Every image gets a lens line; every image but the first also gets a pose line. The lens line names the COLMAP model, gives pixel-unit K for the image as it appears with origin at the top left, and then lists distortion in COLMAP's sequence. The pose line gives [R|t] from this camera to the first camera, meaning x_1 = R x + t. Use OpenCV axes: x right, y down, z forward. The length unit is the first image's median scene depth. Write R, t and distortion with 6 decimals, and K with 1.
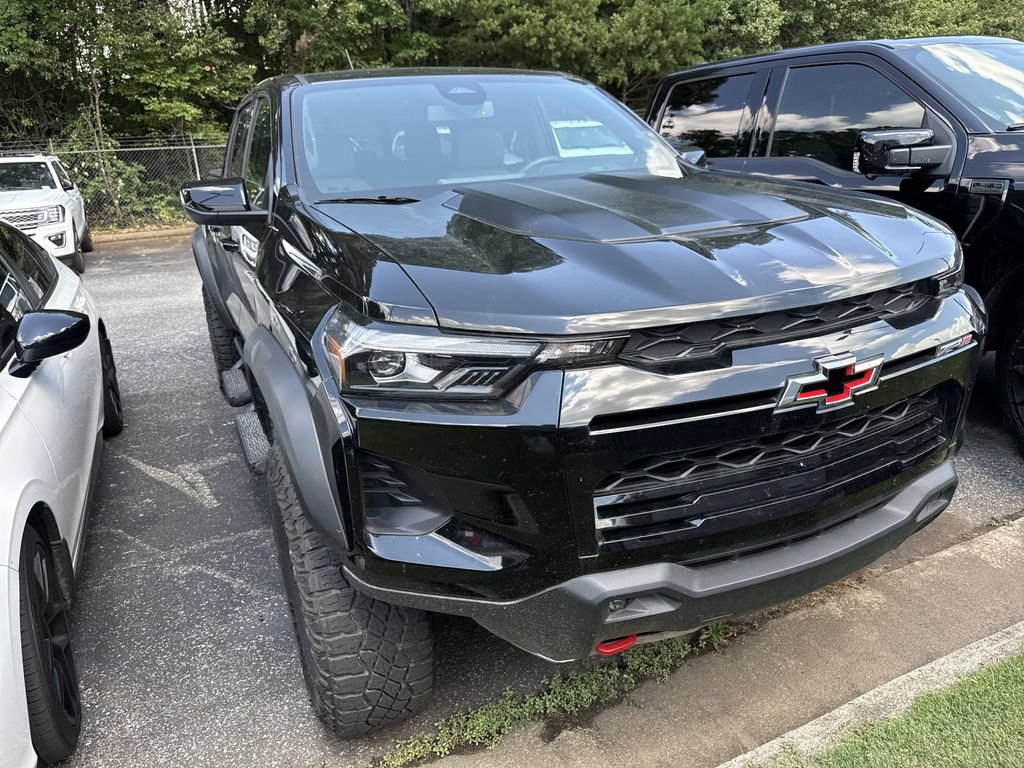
lens RADIAL K [[723.3, 0, 513.1], [0, 723.3, 397.0], [0, 0, 1]] dist [-0.003538, -0.005917]
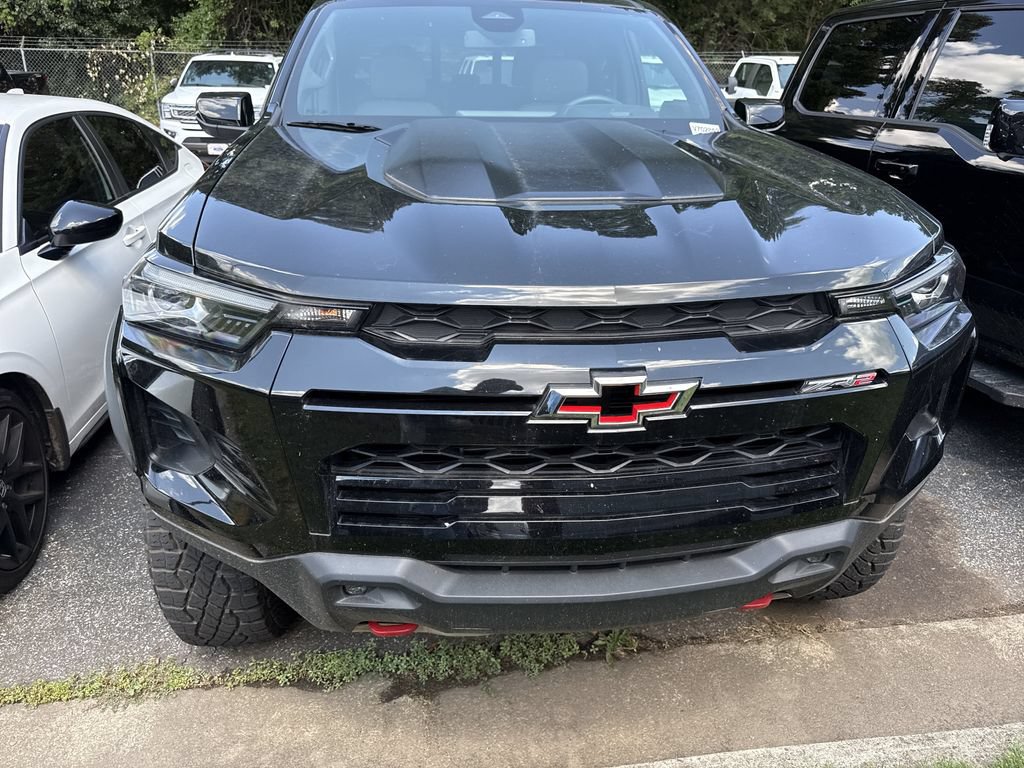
lens RADIAL K [[721.5, 0, 515.7], [0, 721.5, 396.0], [0, 0, 1]] dist [0.017721, -0.032828]
pose [[0.952265, 0.184728, -0.243035, 0.313043], [-0.163217, 0.980876, 0.106032, -0.055813], [0.257974, -0.061303, 0.964205, 0.094630]]
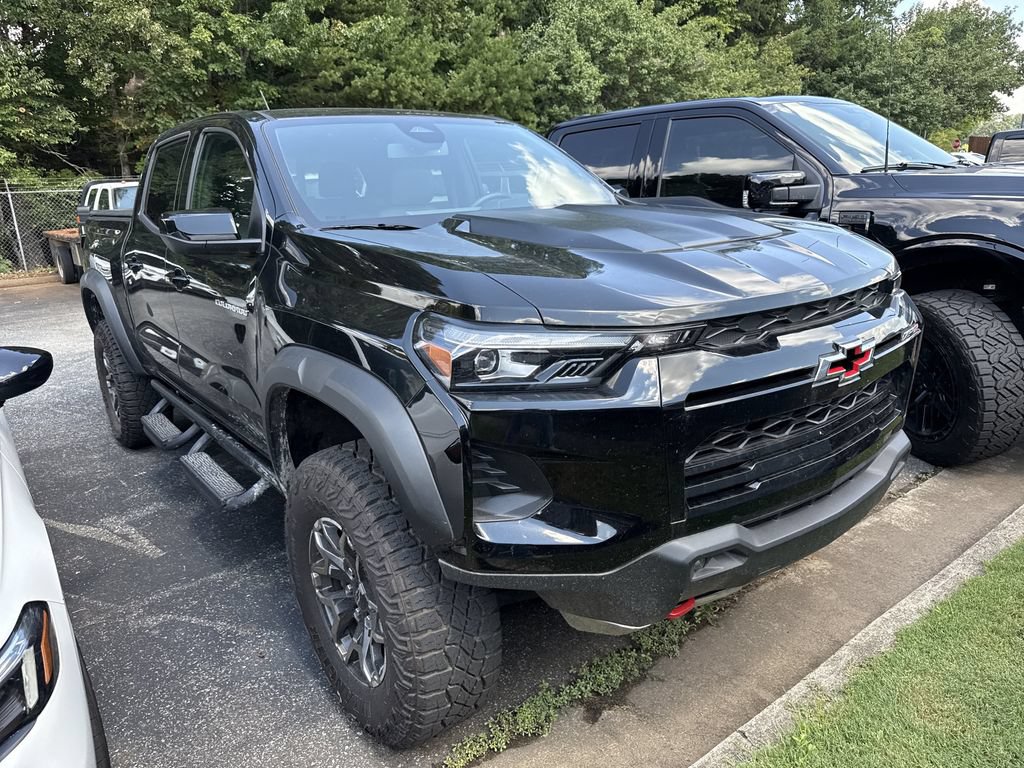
lens RADIAL K [[719.8, 0, 514.2], [0, 719.8, 390.5], [0, 0, 1]] dist [0.000295, -0.006978]
pose [[0.975087, -0.054603, 0.214998, -0.216384], [0.069467, 0.995644, -0.062193, 0.039049], [-0.210666, 0.075579, 0.974632, -0.036484]]
